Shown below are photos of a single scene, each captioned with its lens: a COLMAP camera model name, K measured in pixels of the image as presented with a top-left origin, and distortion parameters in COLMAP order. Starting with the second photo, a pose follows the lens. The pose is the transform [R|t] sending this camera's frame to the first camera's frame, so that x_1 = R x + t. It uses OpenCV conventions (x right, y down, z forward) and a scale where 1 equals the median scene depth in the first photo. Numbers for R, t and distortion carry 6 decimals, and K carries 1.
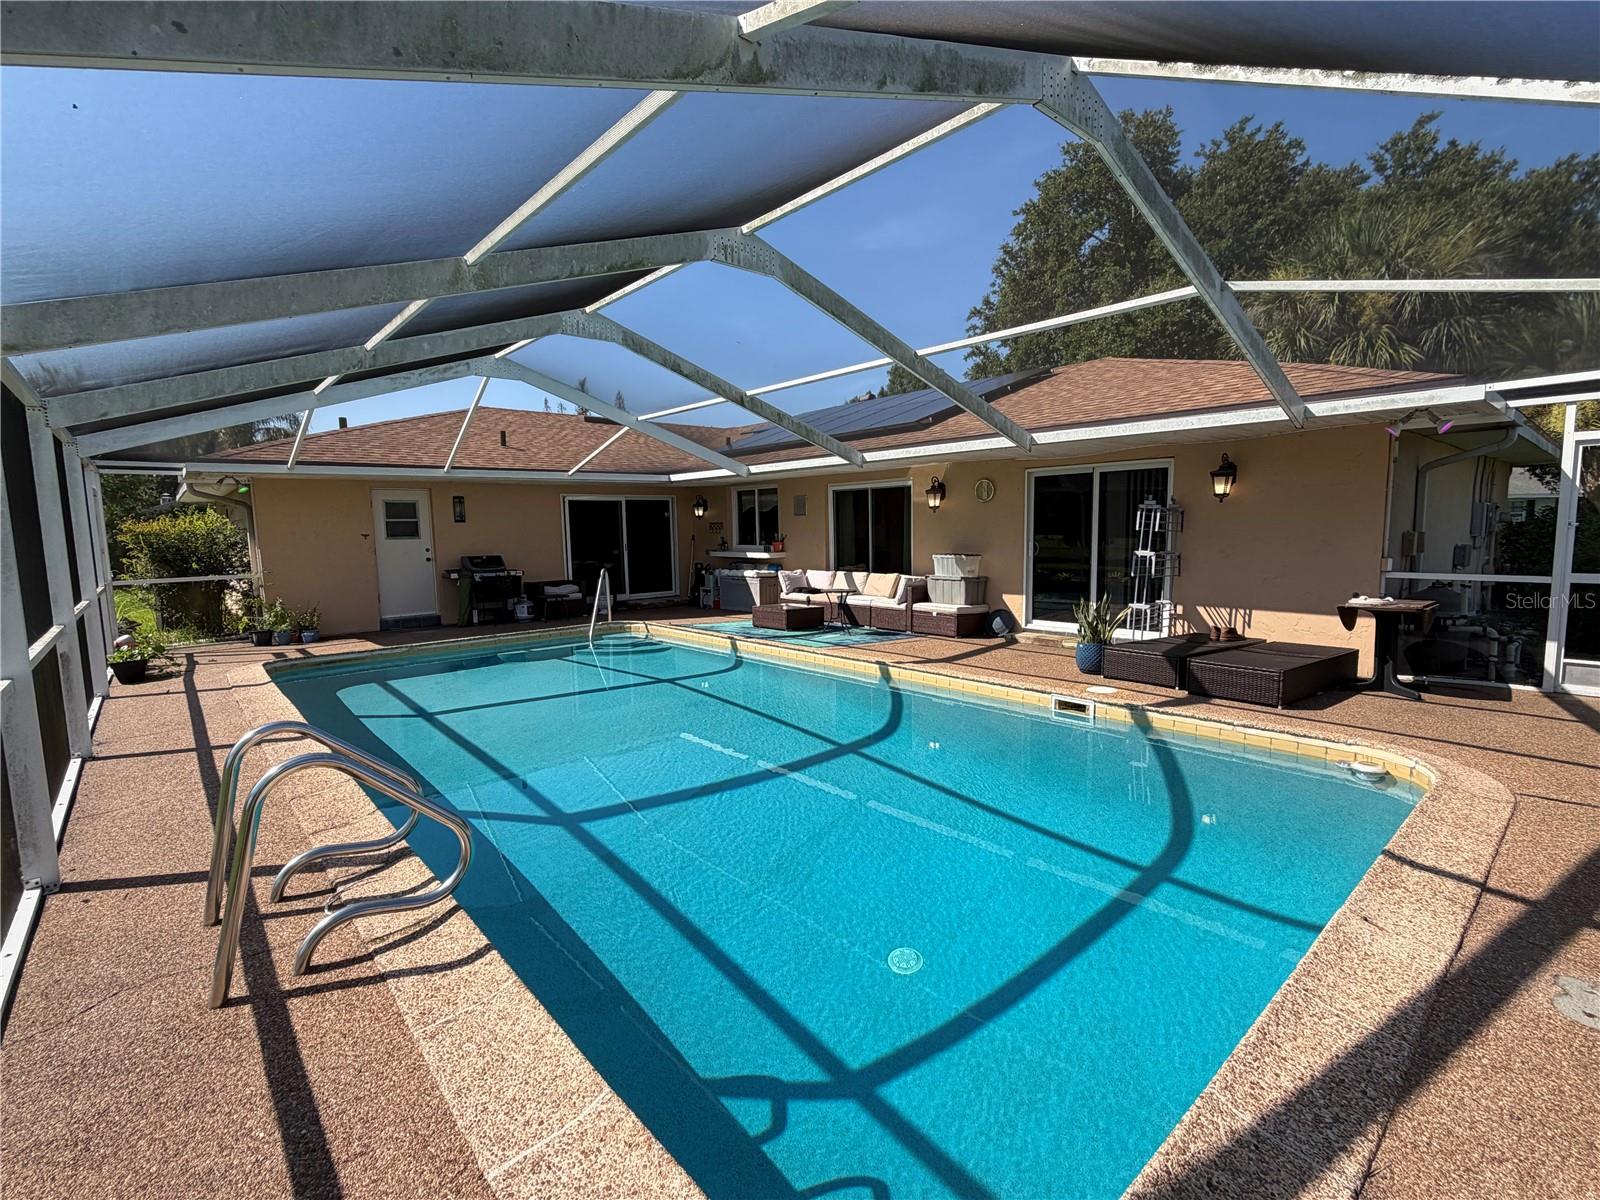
lens RADIAL K [[730.9, 0, 807.9], [0, 730.9, 603.7], [0, 0, 1]] dist [-0.000617, -0.000085]
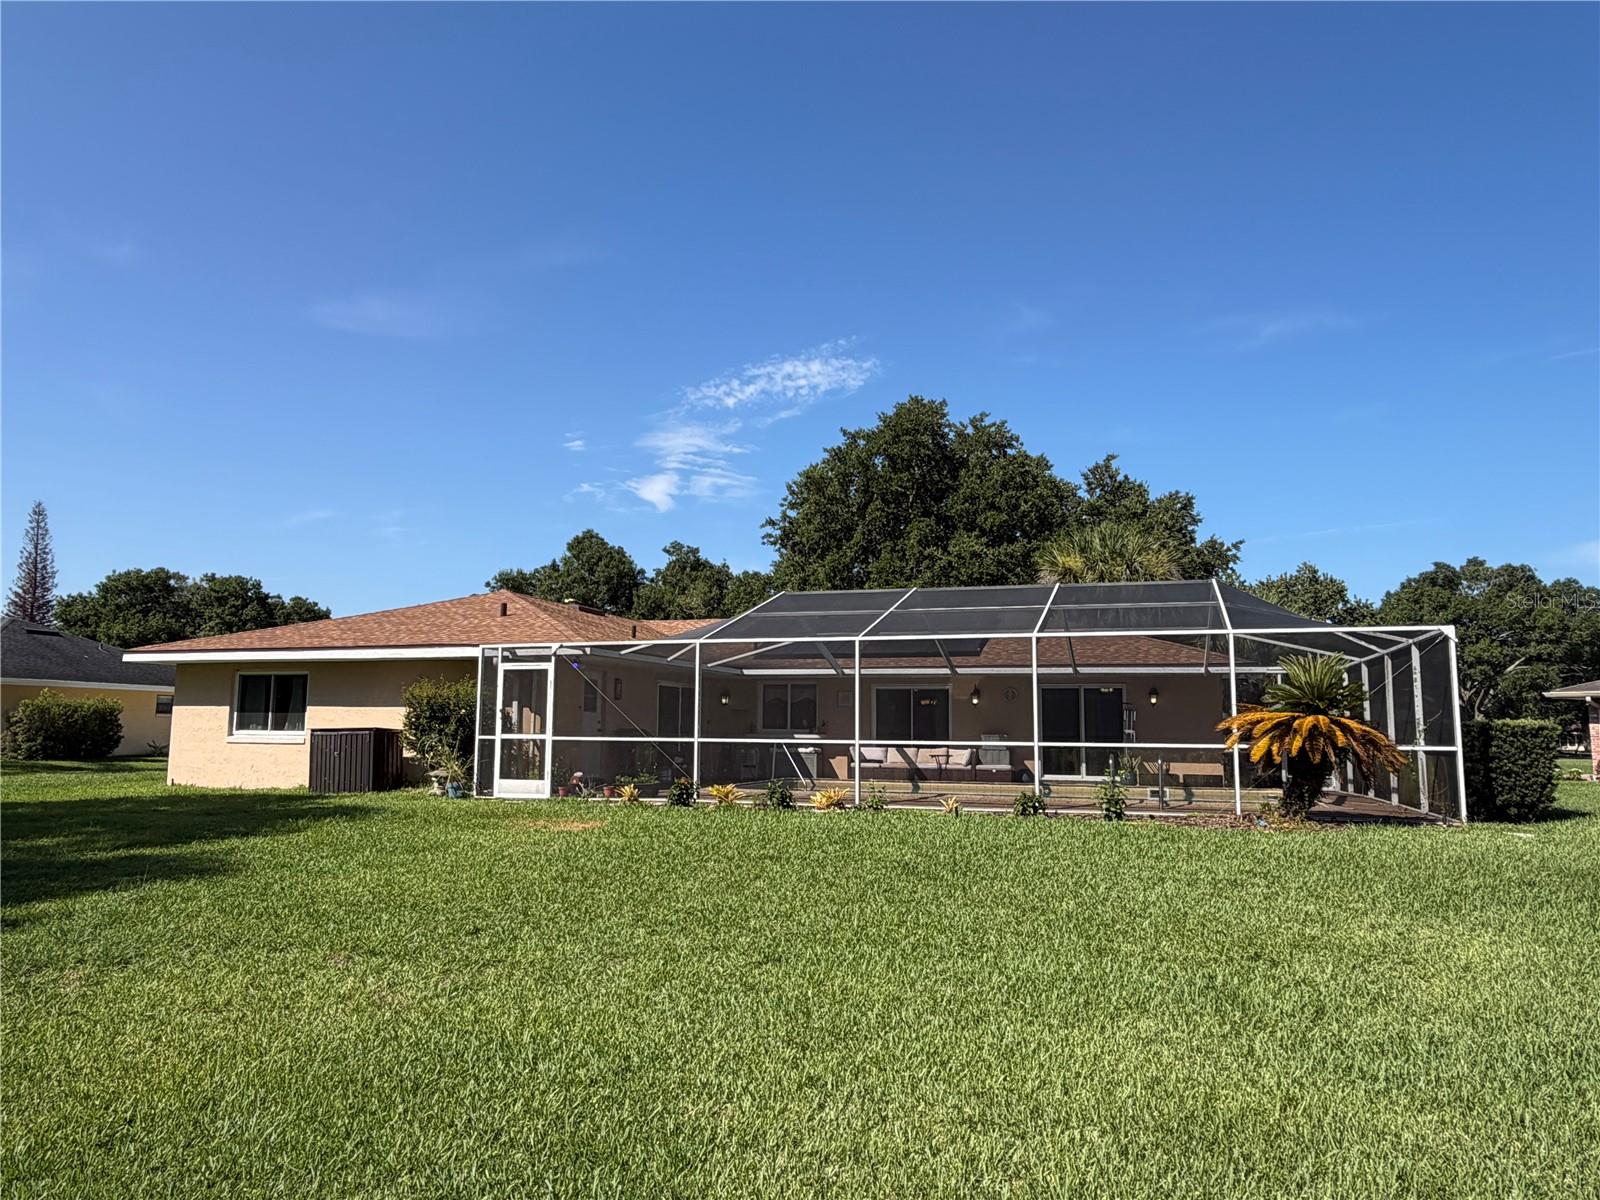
lens RADIAL K [[1073.1, 0, 792.6], [0, 1073.1, 602.8], [0, 0, 1]] dist [-0.009816, 0.001897]
pose [[0.863552, 0.088668, 0.496402, -1.283224], [0.027378, 0.974723, -0.221734, 0.150084], [-0.503515, 0.205069, 0.839297, -0.742401]]
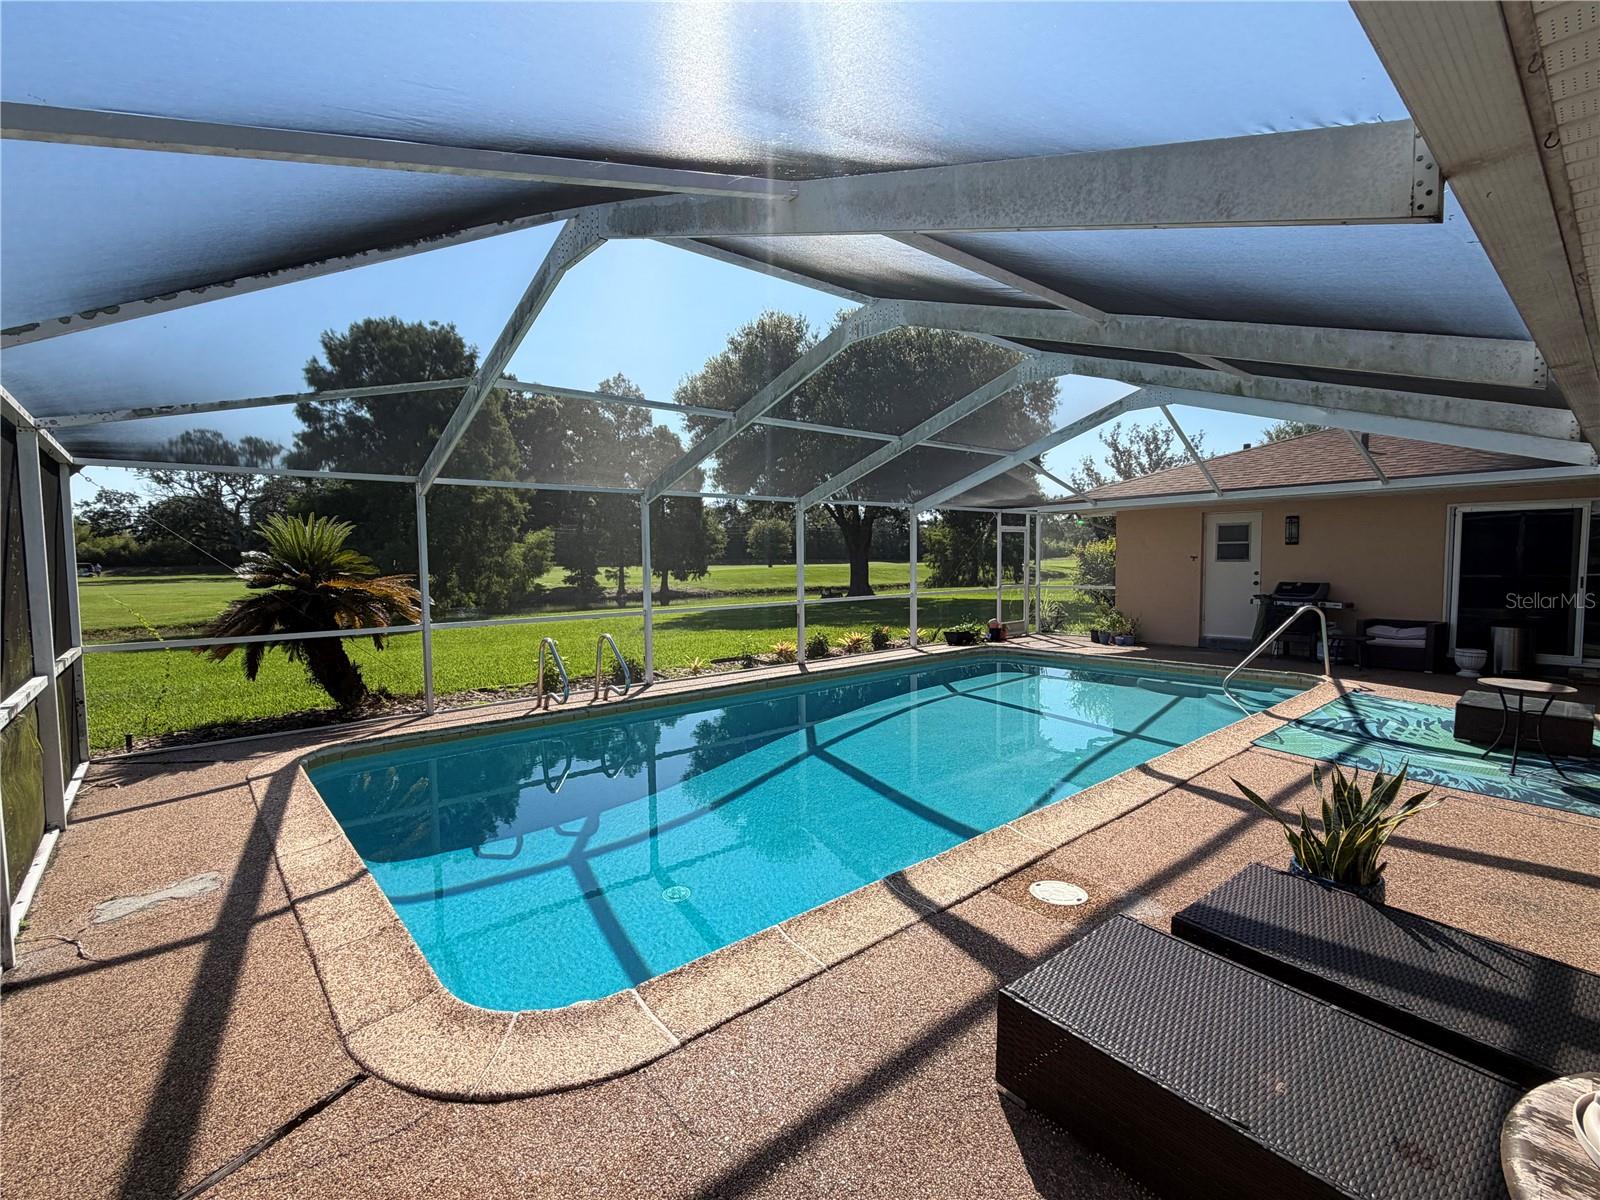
lens RADIAL K [[730.9, 0, 789.0], [0, 730.9, 606.2], [0, 0, 1]] dist [-0.000617, -0.000085]
pose [[-0.023348, 0.091227, -0.995556, 0.468330], [-0.097698, 0.990853, 0.093087, -0.060738], [0.994942, 0.099438, -0.014221, 0.407692]]
